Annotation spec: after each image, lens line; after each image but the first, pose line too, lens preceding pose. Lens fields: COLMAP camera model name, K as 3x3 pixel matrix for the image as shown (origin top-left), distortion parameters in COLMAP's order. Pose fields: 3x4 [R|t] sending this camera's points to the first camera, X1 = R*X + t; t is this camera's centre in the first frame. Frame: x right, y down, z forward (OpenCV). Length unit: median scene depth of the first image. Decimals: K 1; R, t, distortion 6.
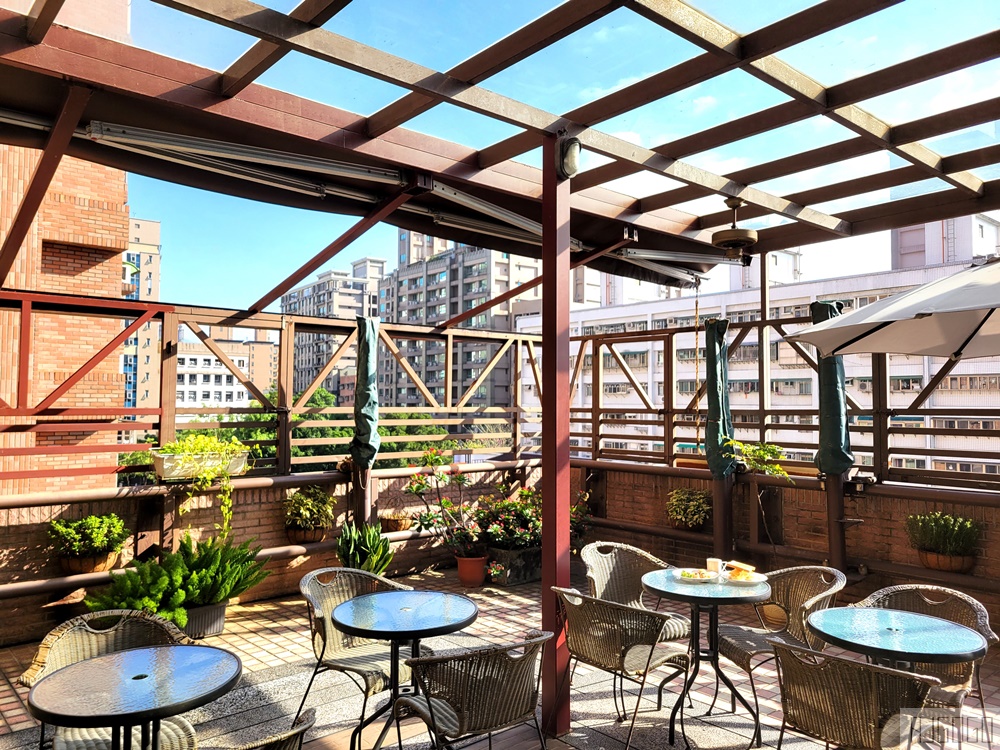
lens RADIAL K [[757.0, 0, 500.6], [0, 757.0, 373.9], [0, 0, 1]] dist [0.062591, 0.005311]
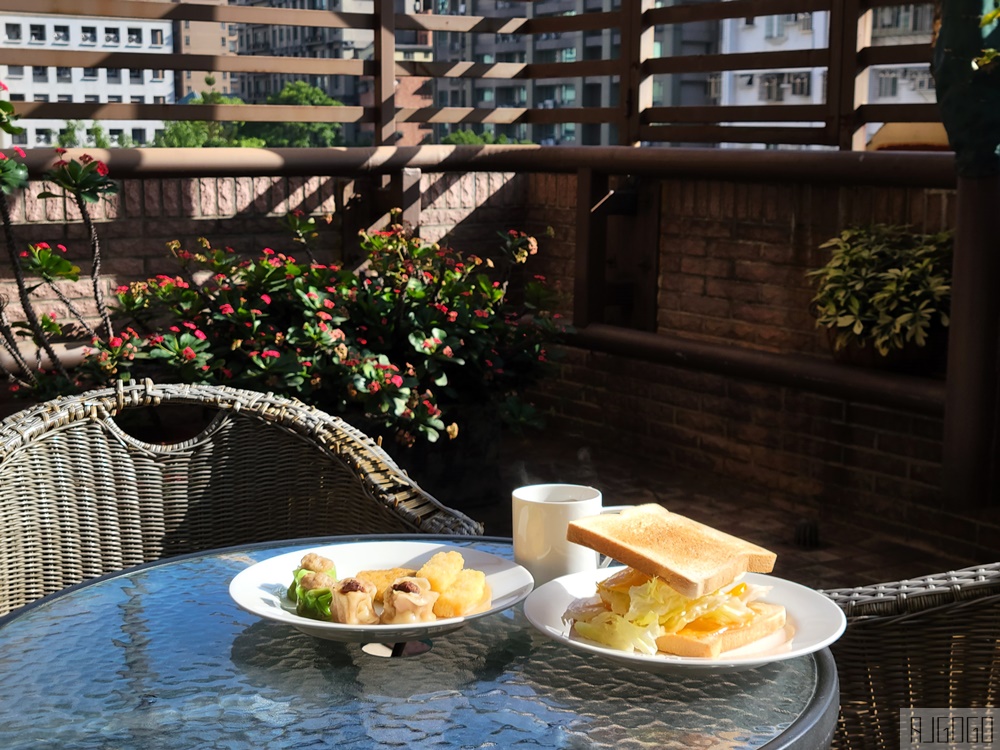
lens RADIAL K [[1545.6, 0, 499.6], [0, 1545.6, 375.2], [0, 0, 1]] dist [0.021979, 0.000000]
pose [[0.990406, 0.021789, -0.136462, 0.170659], [0.005106, 0.981047, 0.193703, 0.087197], [0.138096, -0.192541, 0.971523, 0.381193]]
